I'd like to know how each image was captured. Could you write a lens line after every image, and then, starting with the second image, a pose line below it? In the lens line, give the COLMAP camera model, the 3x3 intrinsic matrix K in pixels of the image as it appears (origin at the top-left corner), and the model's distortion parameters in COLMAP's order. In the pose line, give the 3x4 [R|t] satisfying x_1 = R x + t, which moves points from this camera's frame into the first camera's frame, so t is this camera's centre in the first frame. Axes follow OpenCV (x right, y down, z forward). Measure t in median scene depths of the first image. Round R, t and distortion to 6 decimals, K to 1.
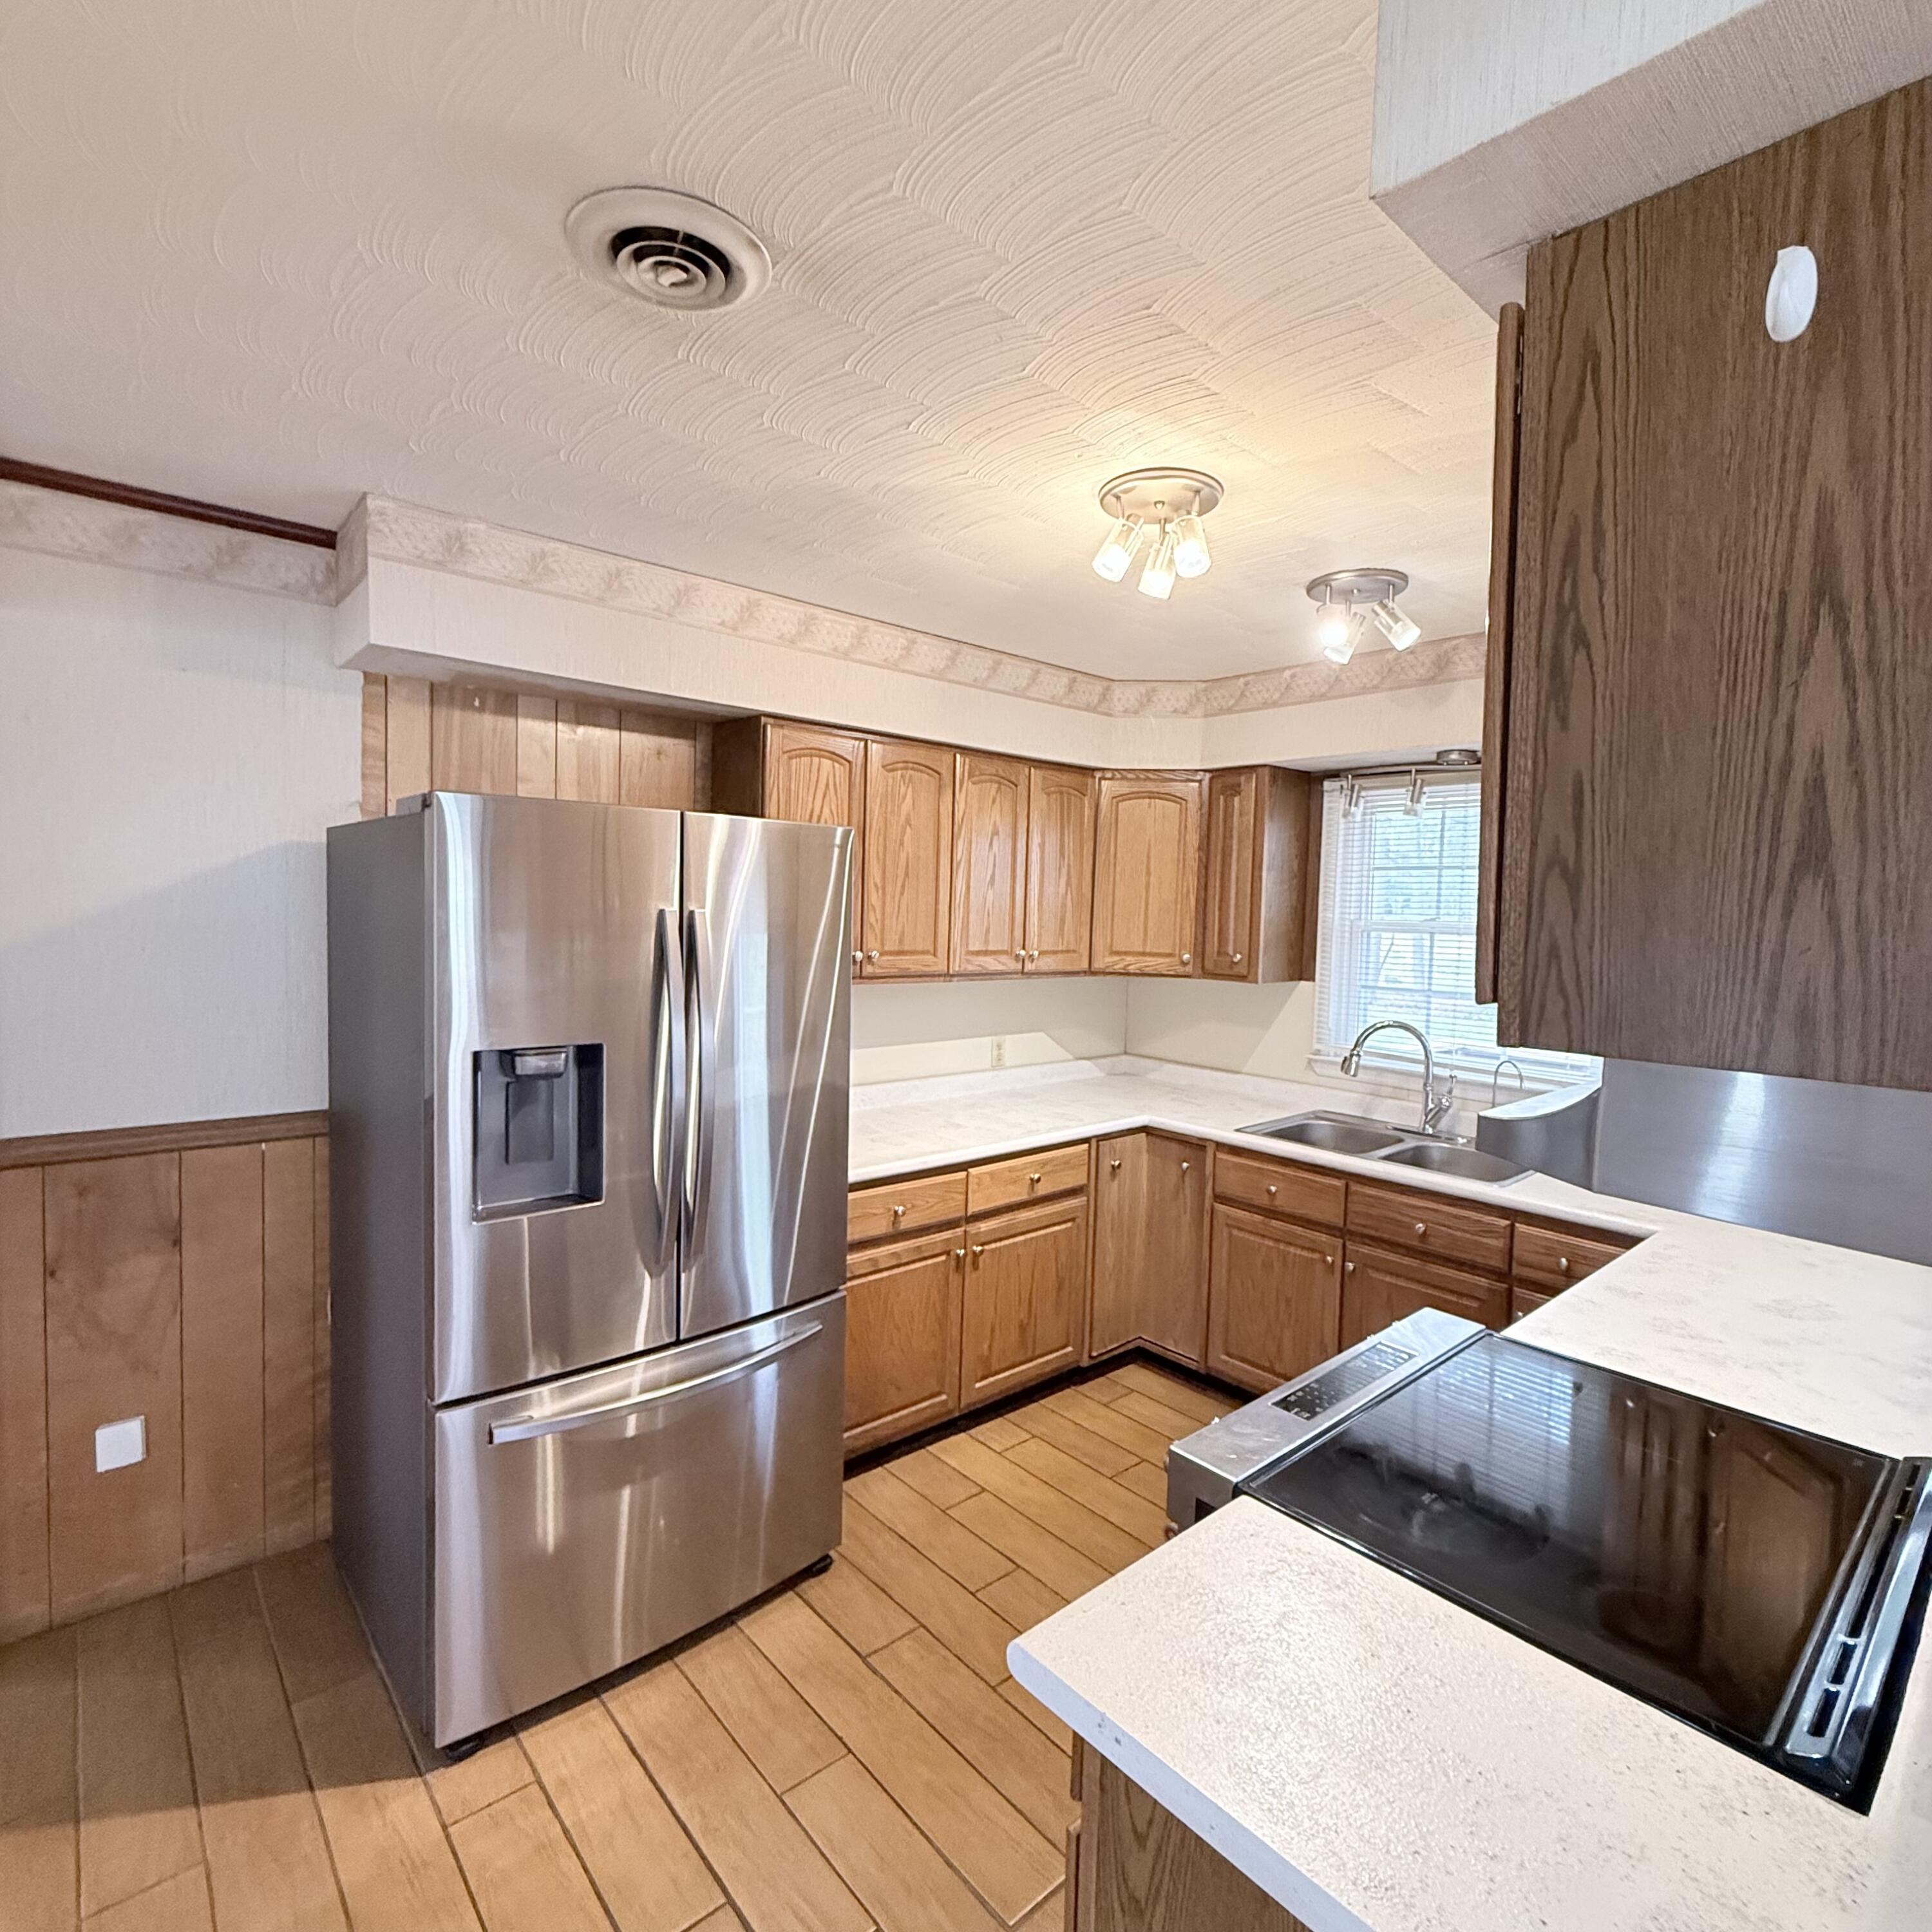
lens RADIAL K [[1026.8, 0, 963.9], [0, 1026.8, 961.0], [0, 0, 1]] dist [-0.005781, 0.002261]
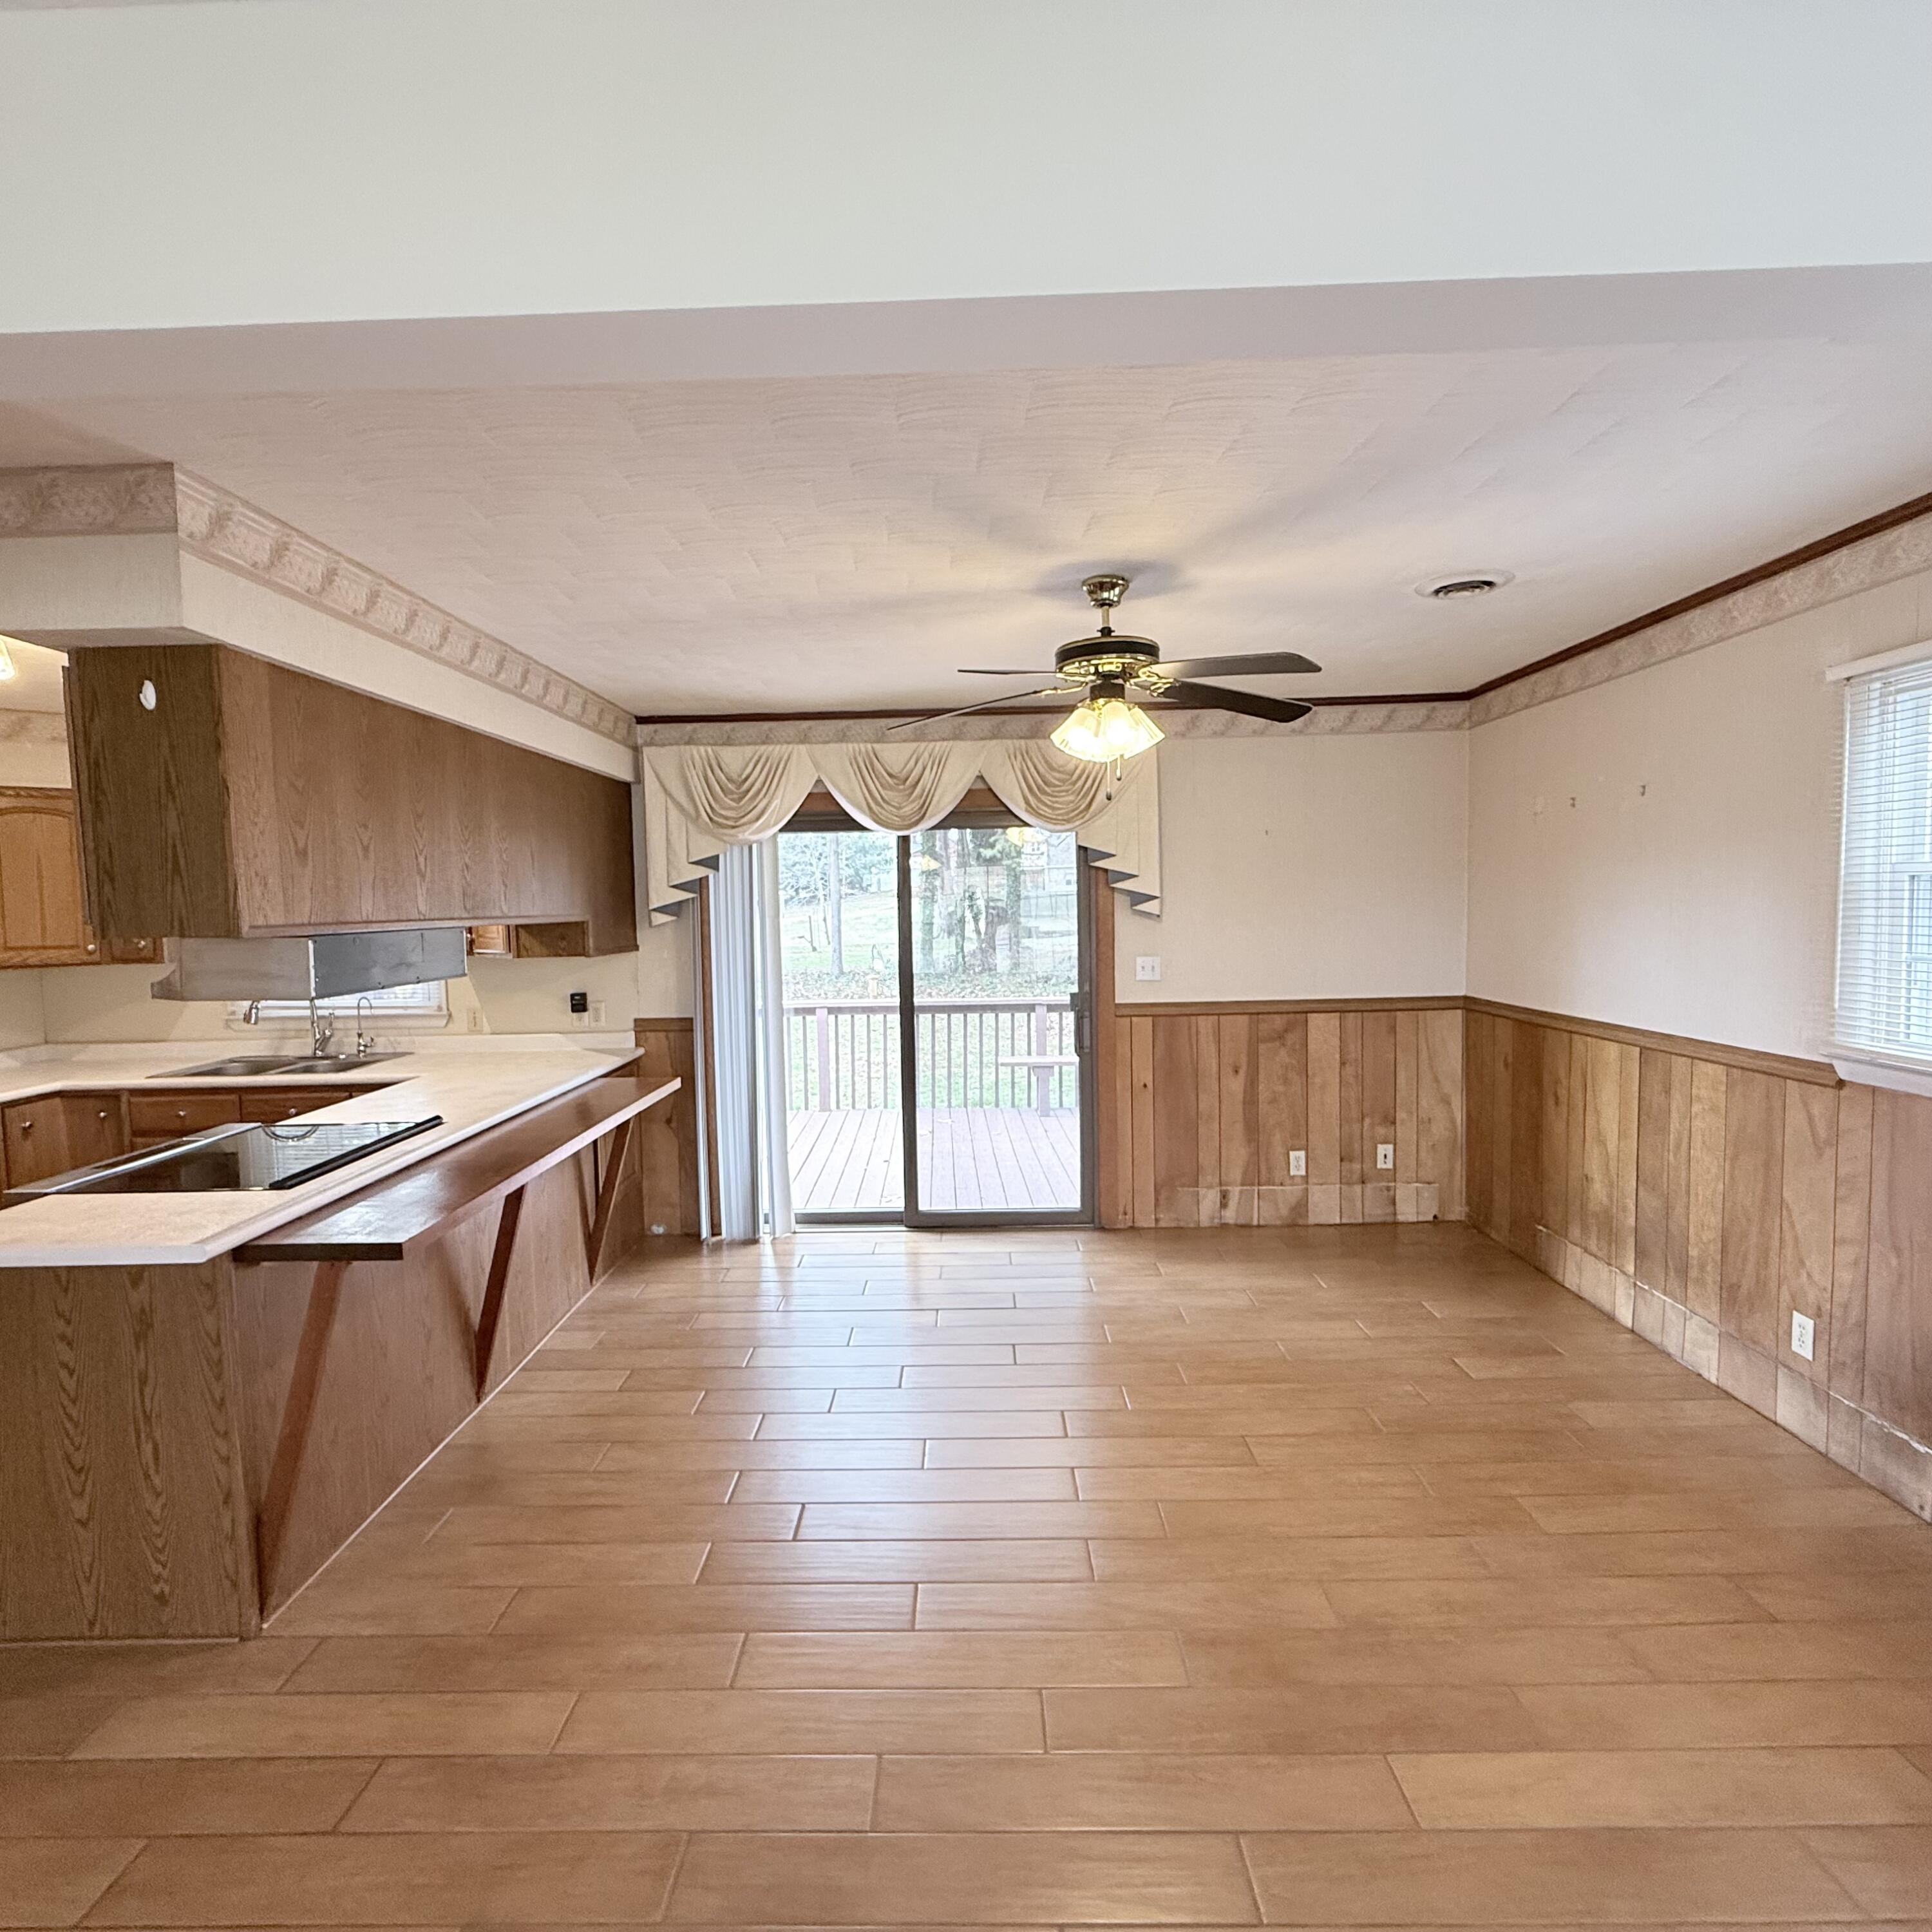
lens RADIAL K [[1026.8, 0, 962.1], [0, 1026.8, 968.2], [0, 0, 1]] dist [-0.005781, 0.002261]
pose [[0.667141, -0.088949, 0.739602, 0.011378], [0.081694, 0.995593, 0.046046, 0.051893], [-0.740438, 0.029702, 0.671468, -0.589618]]
